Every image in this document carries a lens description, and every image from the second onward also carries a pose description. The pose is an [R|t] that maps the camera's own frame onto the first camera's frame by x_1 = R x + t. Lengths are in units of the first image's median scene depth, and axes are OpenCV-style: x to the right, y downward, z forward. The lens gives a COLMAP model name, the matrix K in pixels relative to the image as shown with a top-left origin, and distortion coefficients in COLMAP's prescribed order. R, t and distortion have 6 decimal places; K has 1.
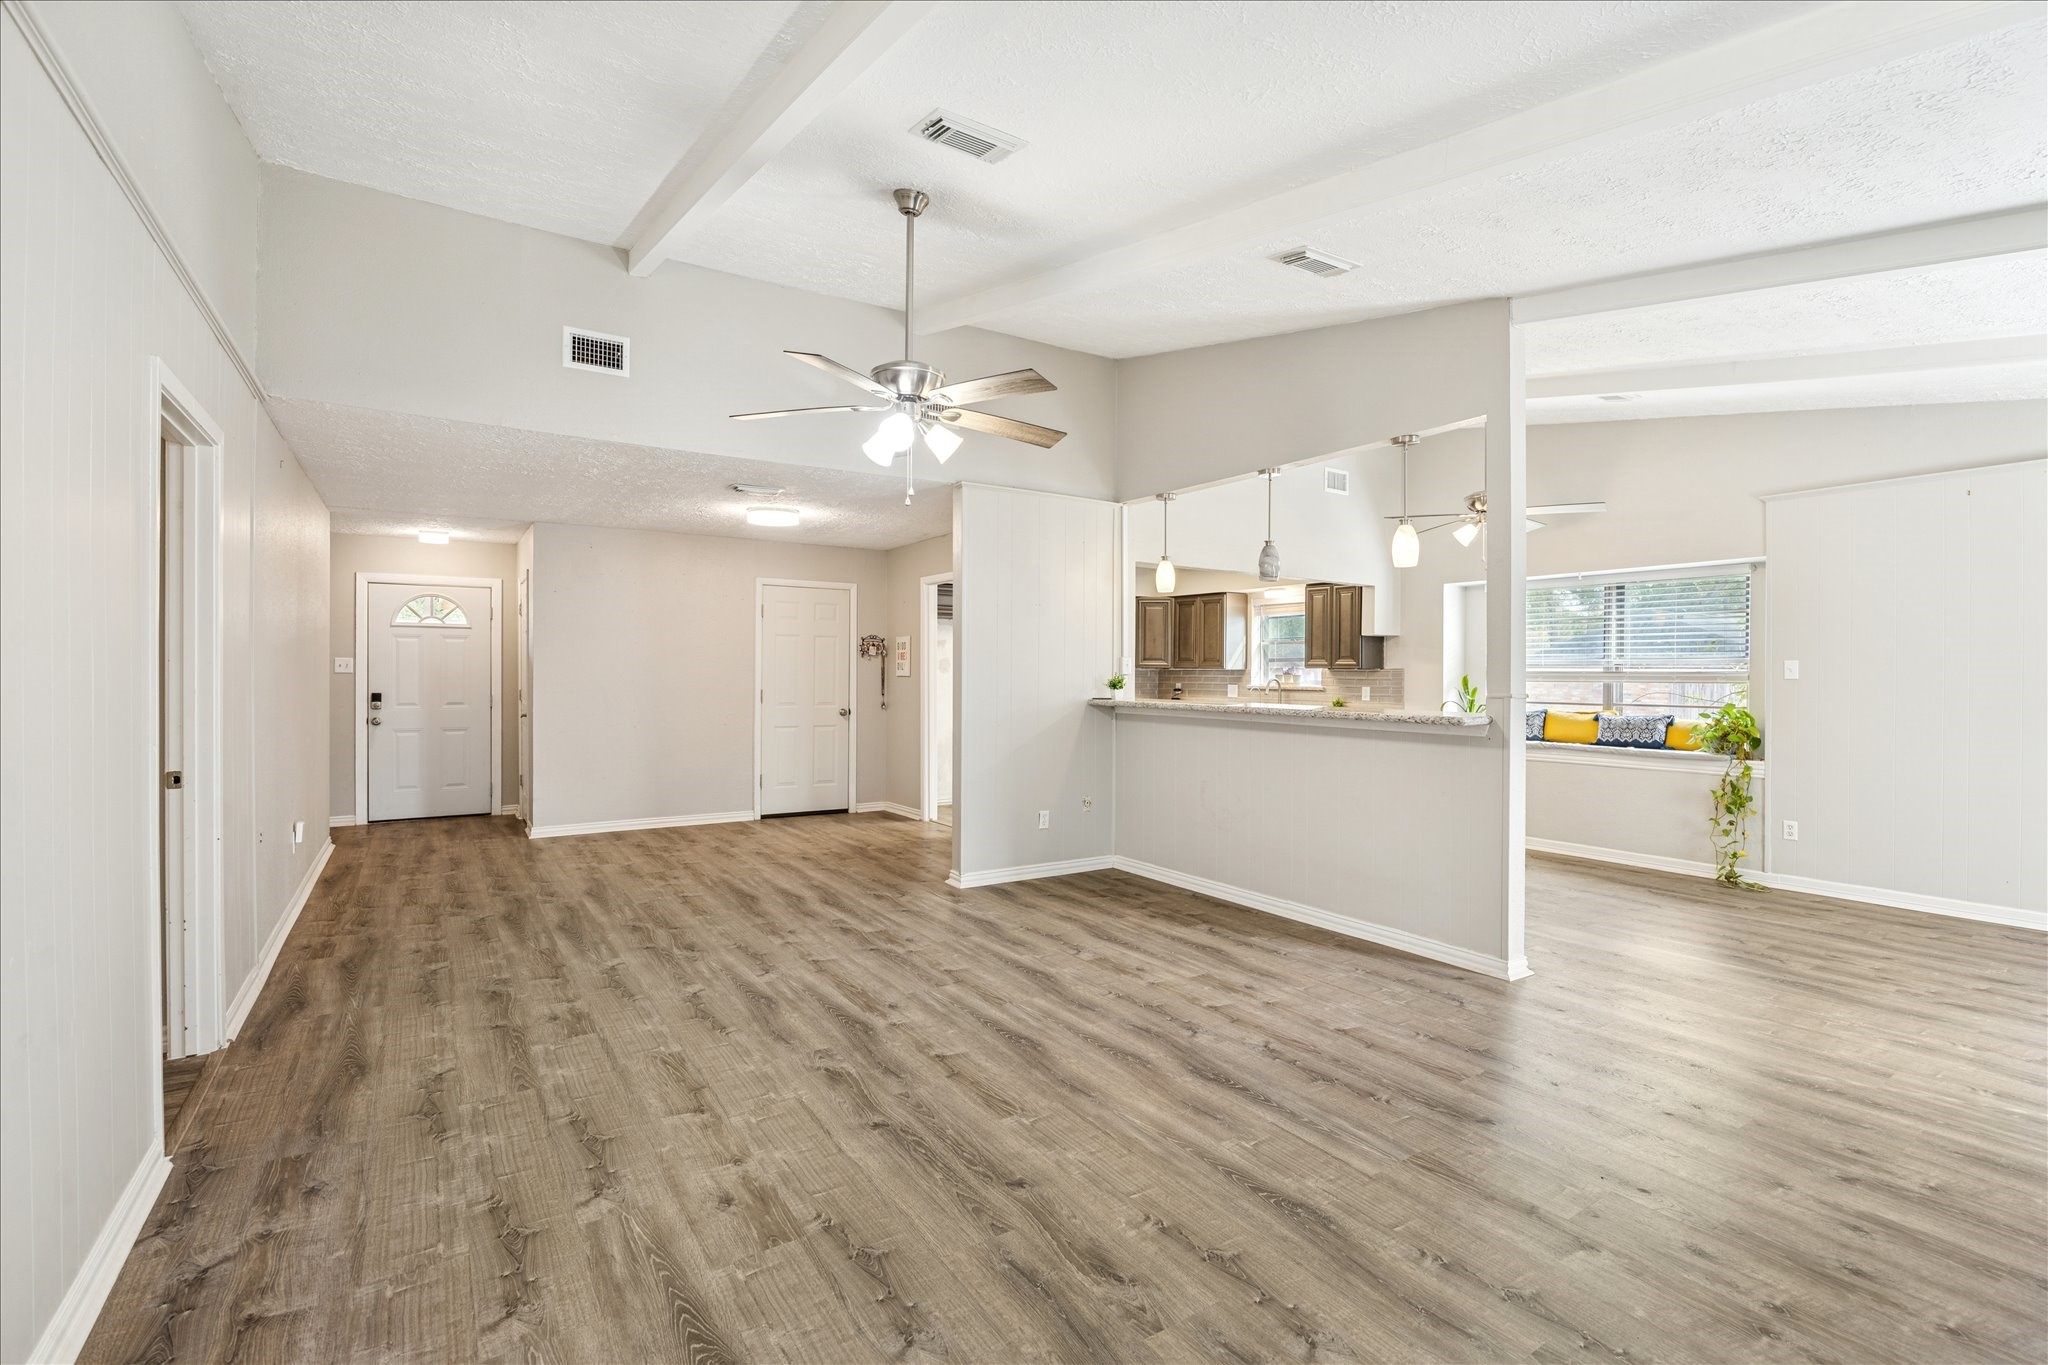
lens RADIAL K [[920.5, 0, 1026.7], [0, 920.5, 675.1], [0, 0, 1]] dist [-0.016469, 0.001751]
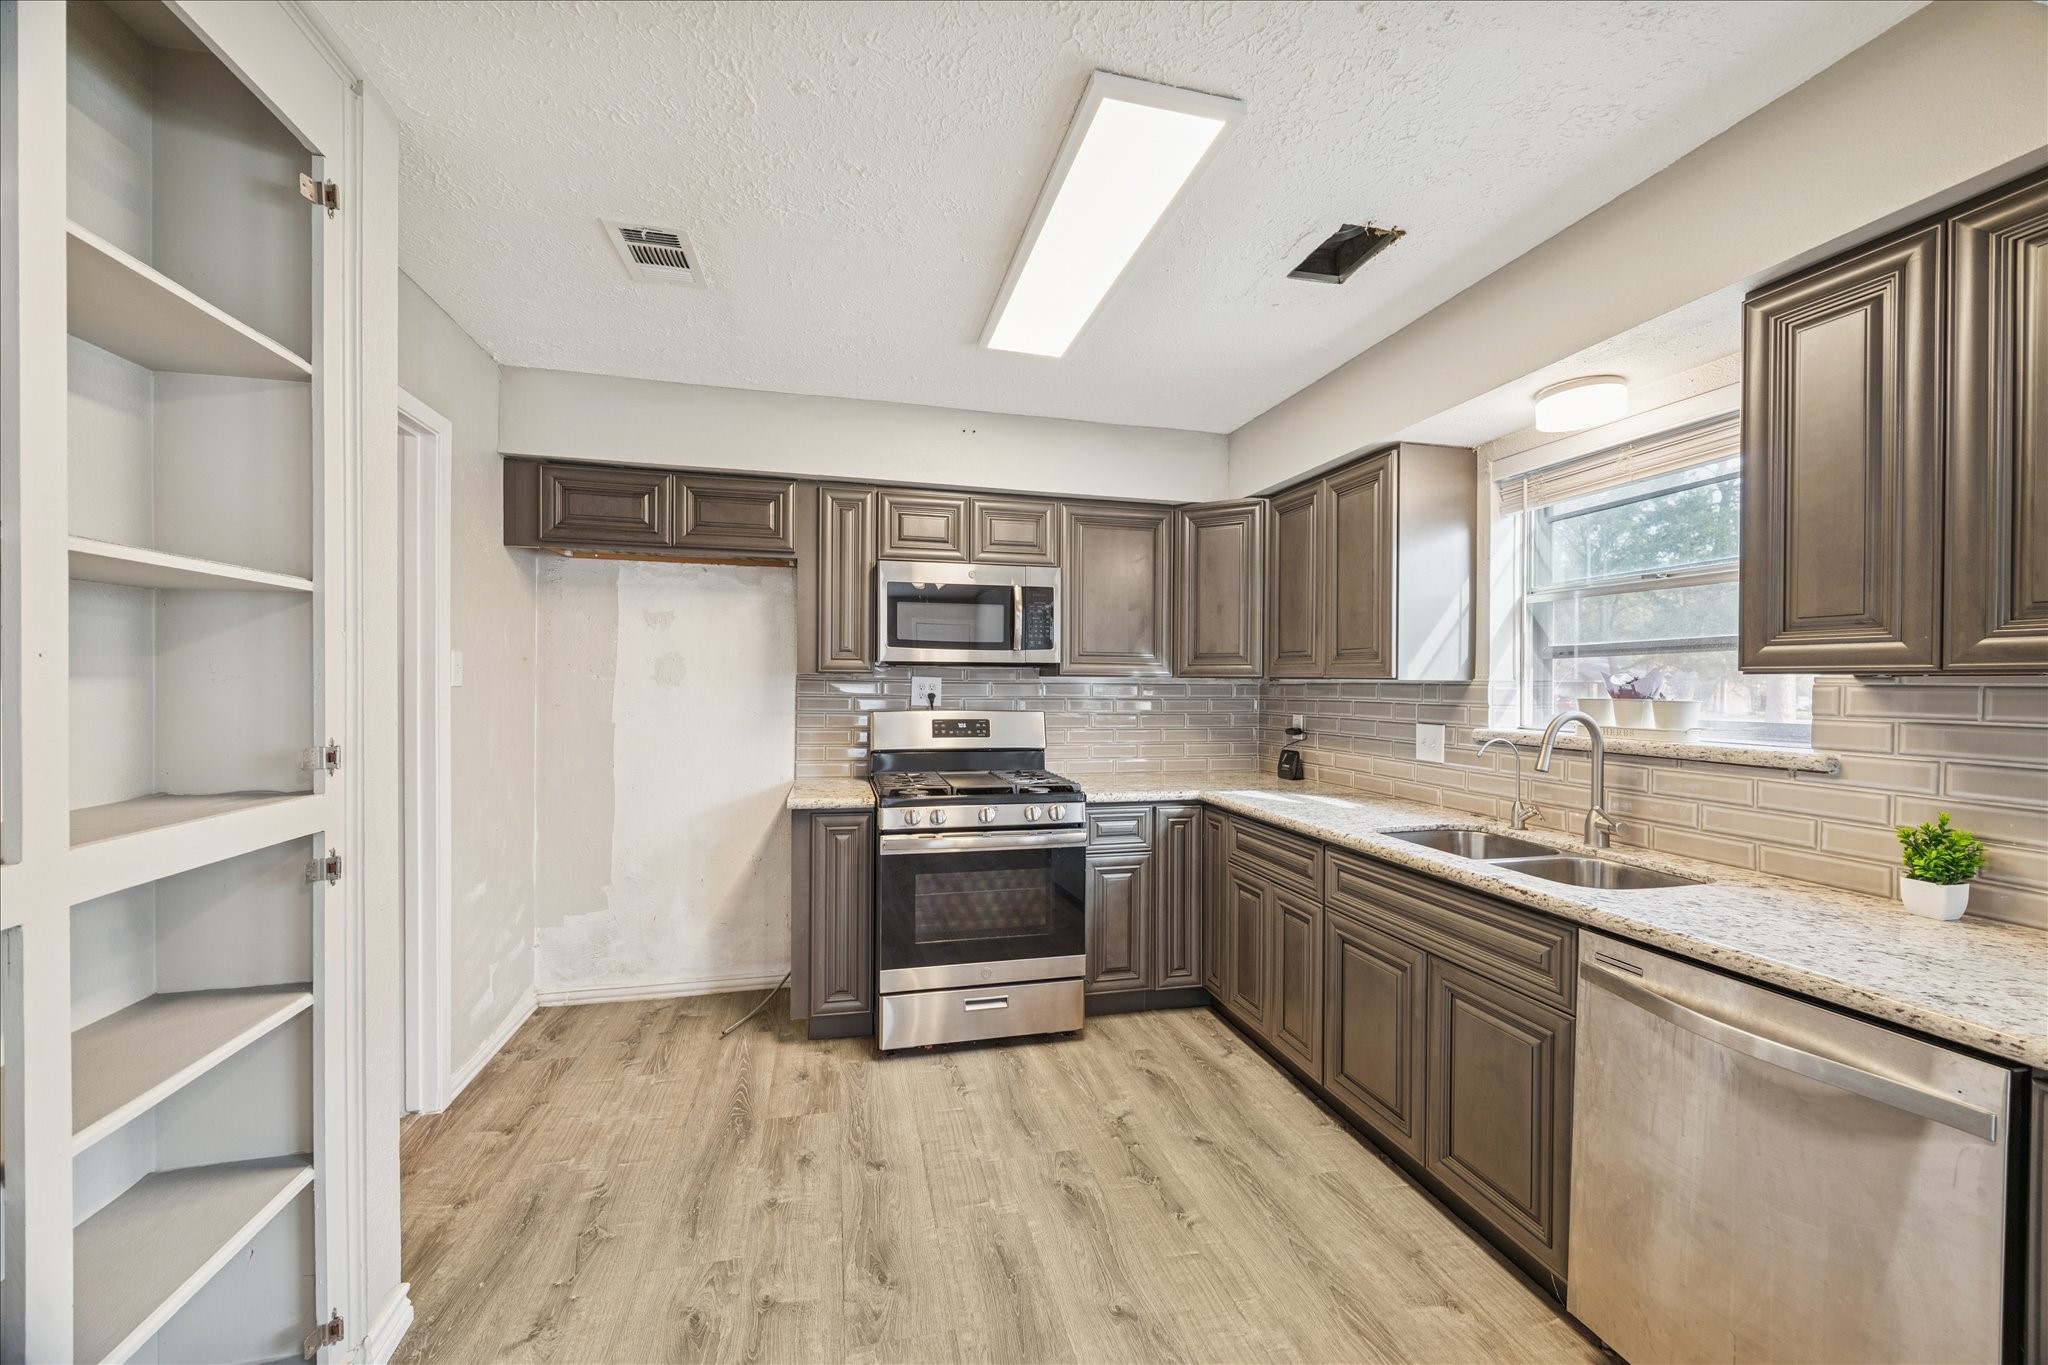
lens RADIAL K [[795.1, 0, 1024.0], [0, 795.1, 682.5], [0, 0, 1]] dist [-0.006025, 0.000133]
pose [[0.944946, -0.000530, -0.327225, 0.181311], [-0.001671, 0.999978, -0.006445, -0.003371], [0.327221, 0.006637, 0.944924, 0.685083]]
